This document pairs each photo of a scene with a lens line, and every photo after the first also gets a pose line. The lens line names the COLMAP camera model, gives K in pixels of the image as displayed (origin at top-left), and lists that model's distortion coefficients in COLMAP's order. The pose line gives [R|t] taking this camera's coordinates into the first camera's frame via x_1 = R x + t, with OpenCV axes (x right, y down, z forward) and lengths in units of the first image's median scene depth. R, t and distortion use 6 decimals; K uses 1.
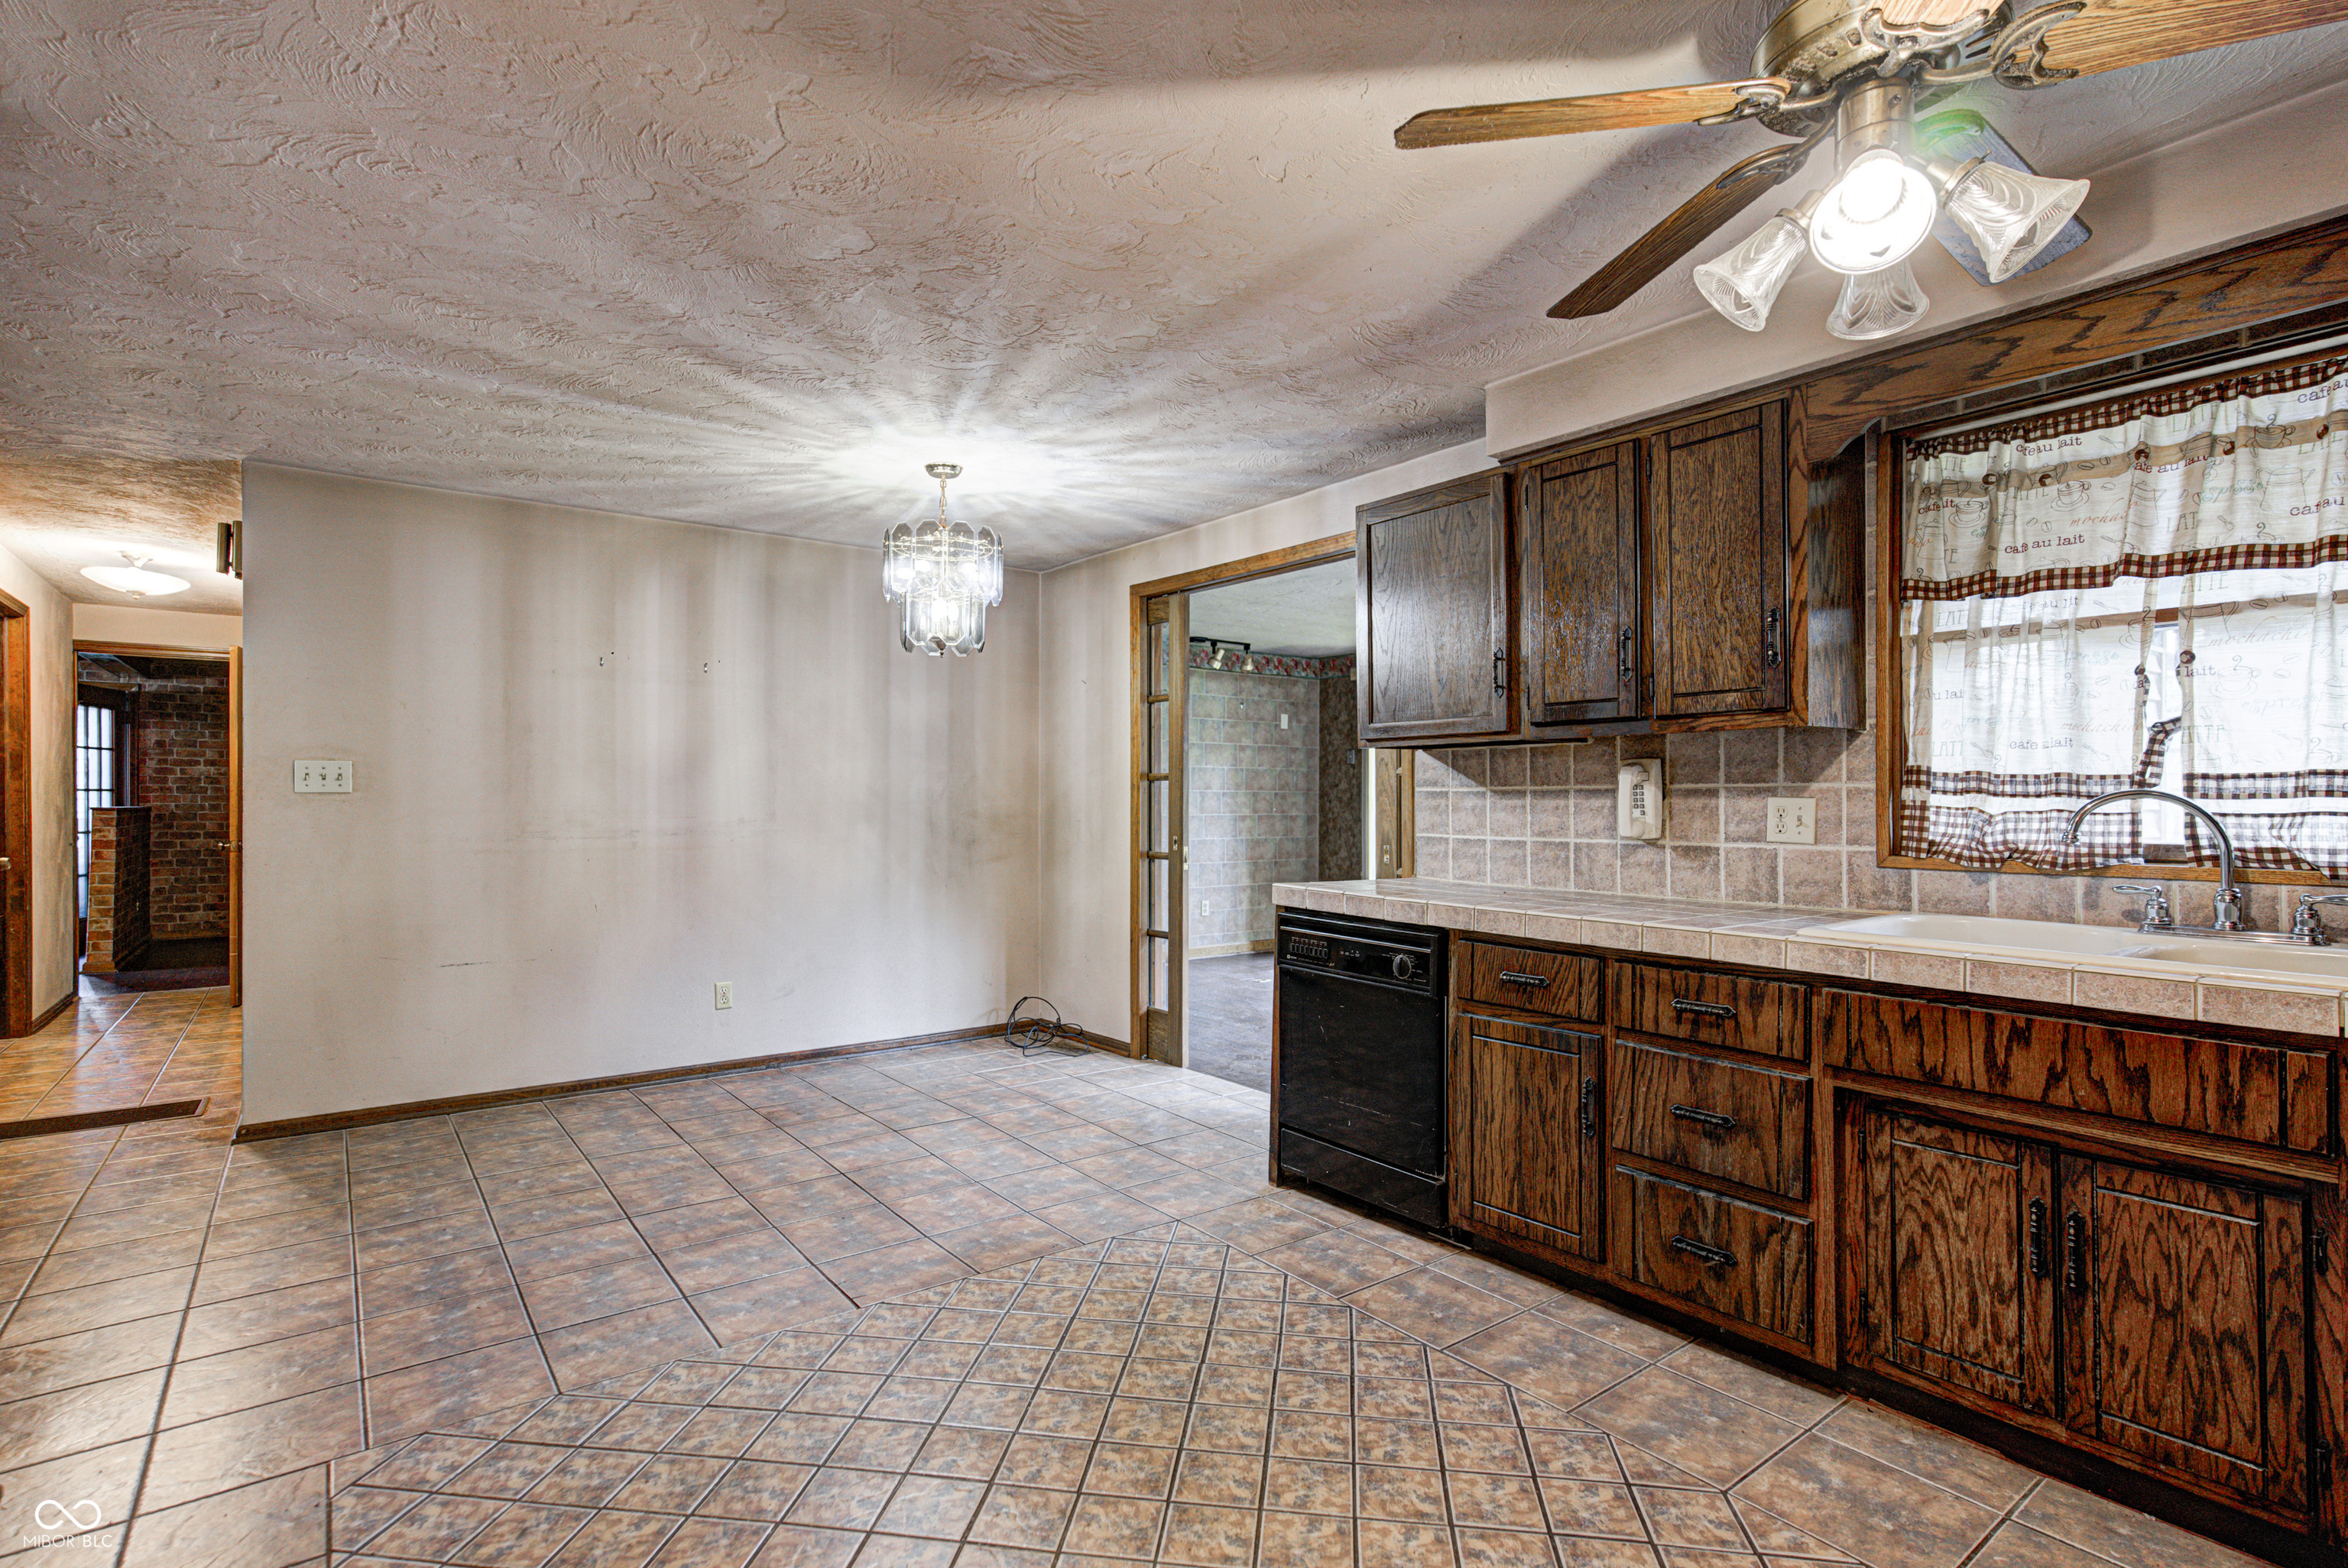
lens RADIAL K [[1114.6, 0, 1171.9], [0, 1114.6, 794.4], [0, 0, 1]] dist [-0.019839, 0.009880]
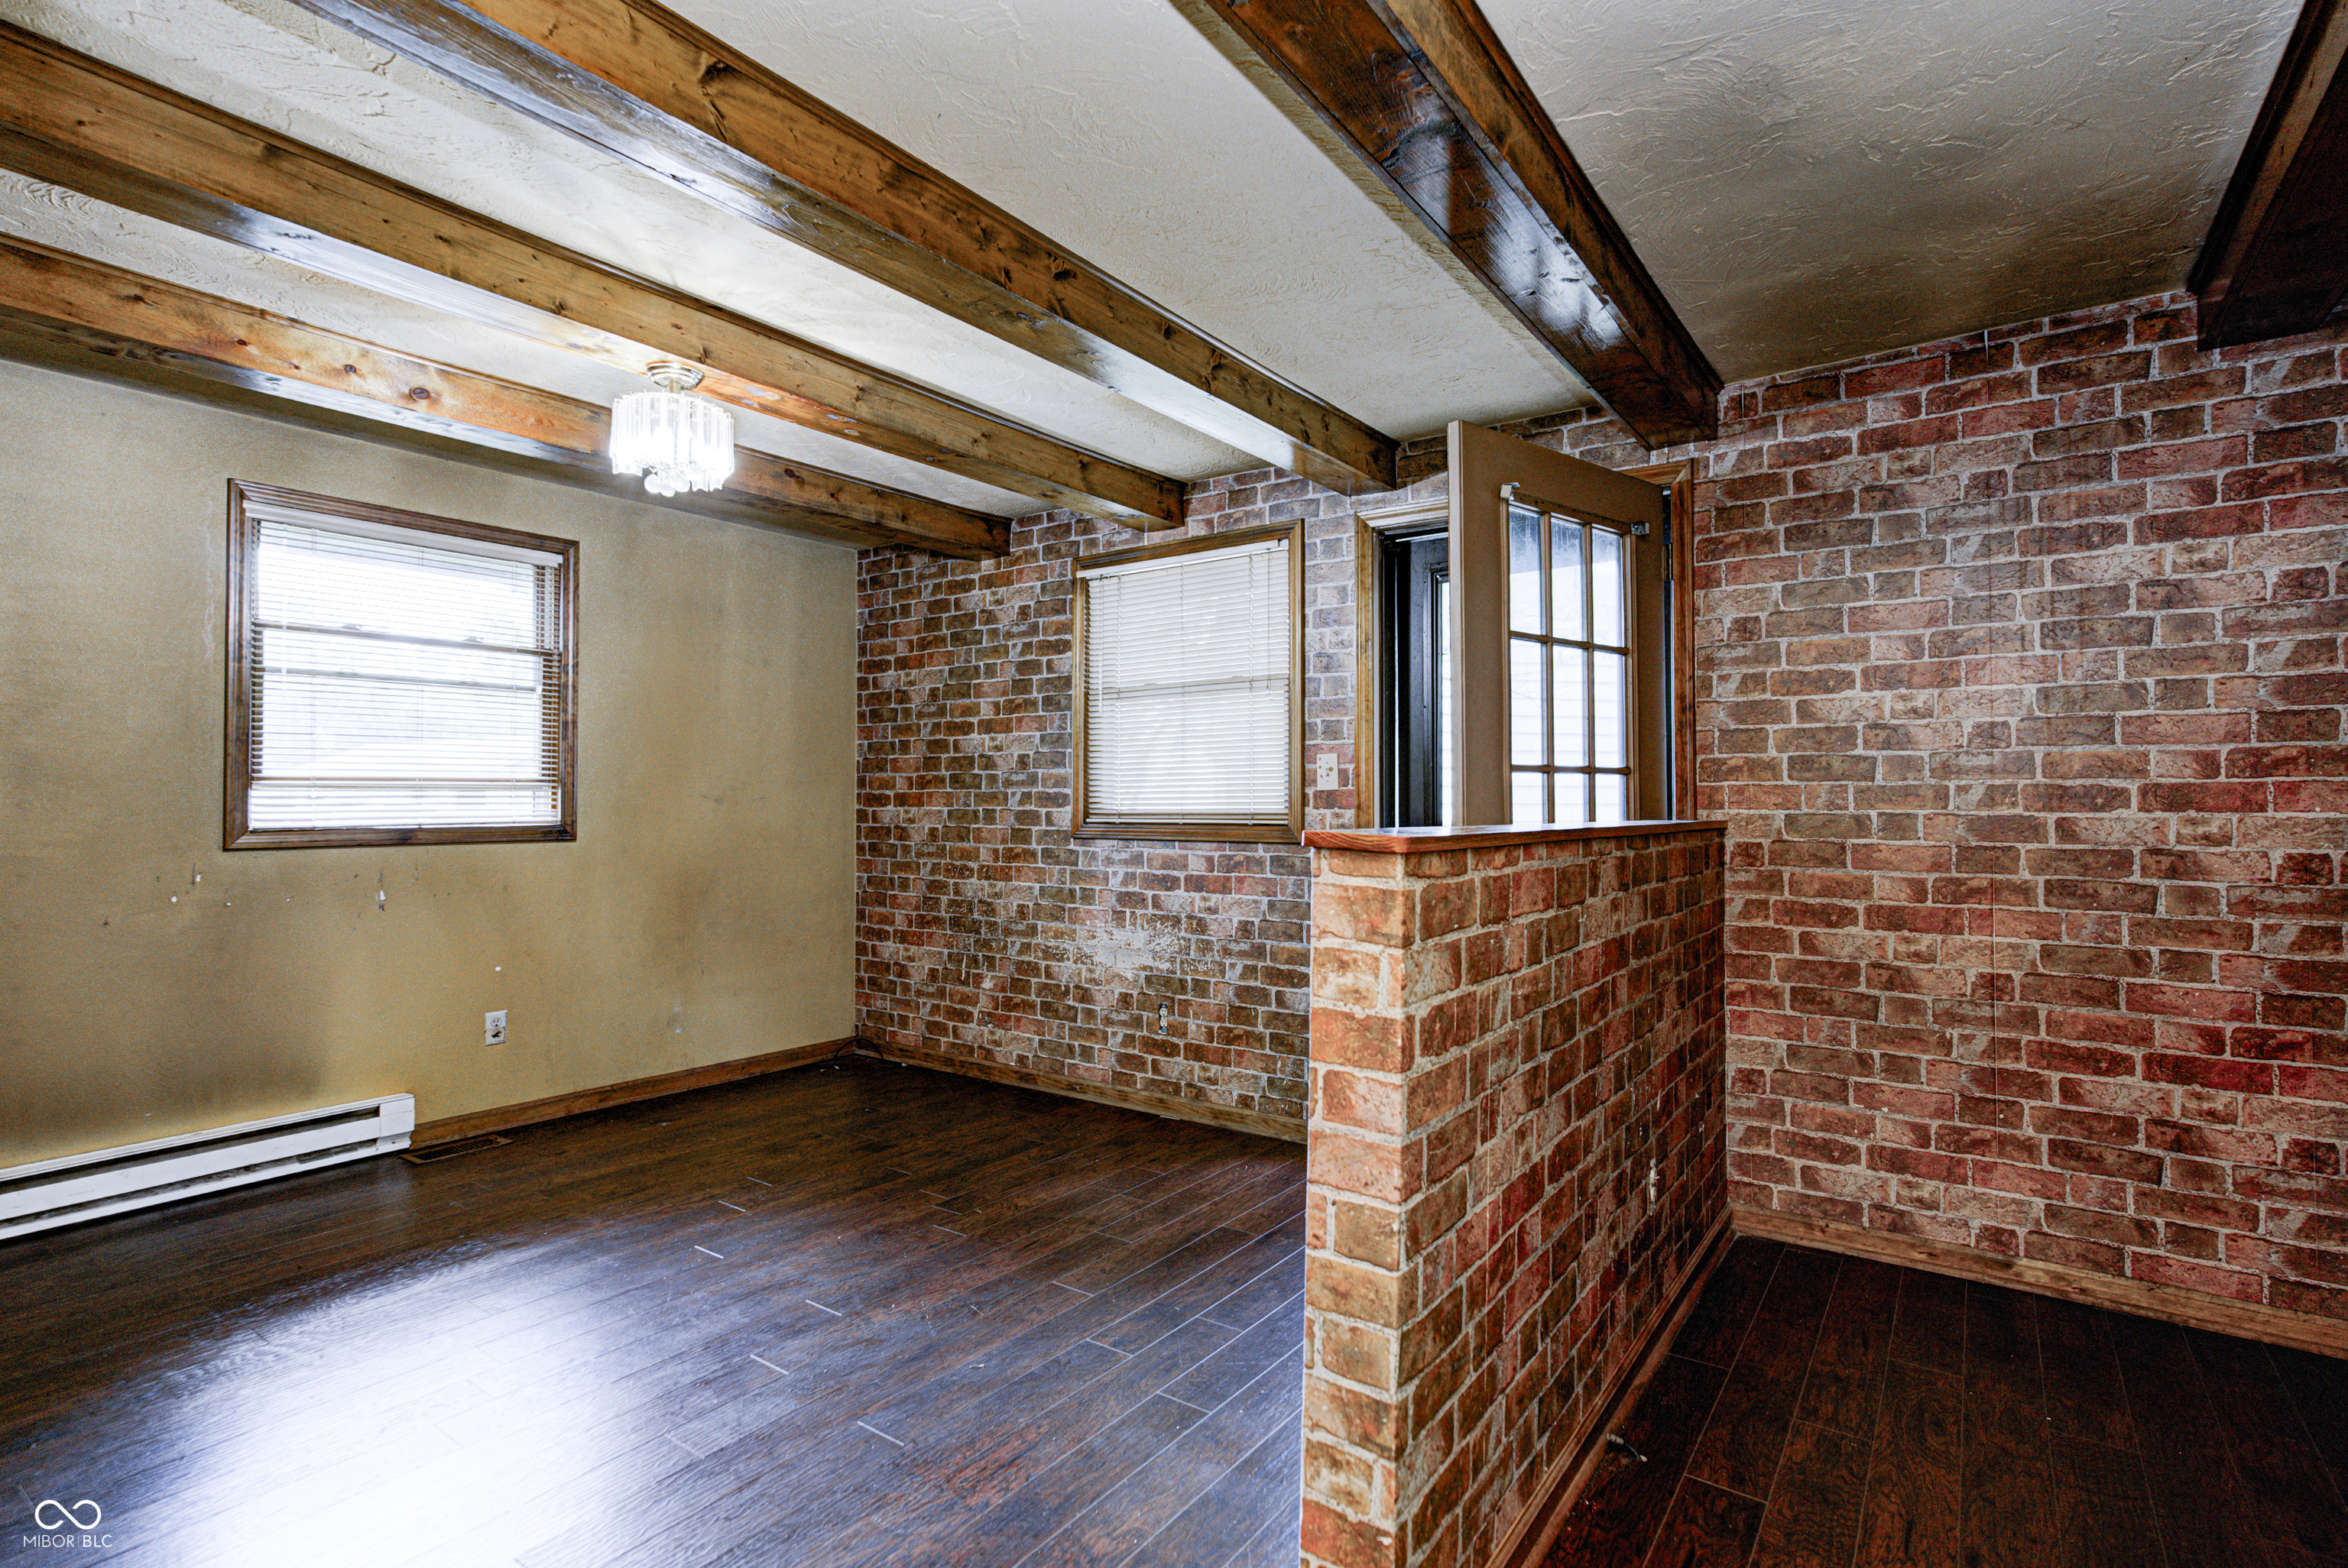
lens RADIAL K [[1114.6, 0, 1180.3], [0, 1114.6, 783.0], [0, 0, 1]] dist [-0.019839, 0.009880]
pose [[0.281720, -0.018474, -0.959319, -0.652772], [0.003057, 0.999827, -0.018356, 0.005343], [0.959492, 0.002239, 0.281728, 0.750973]]
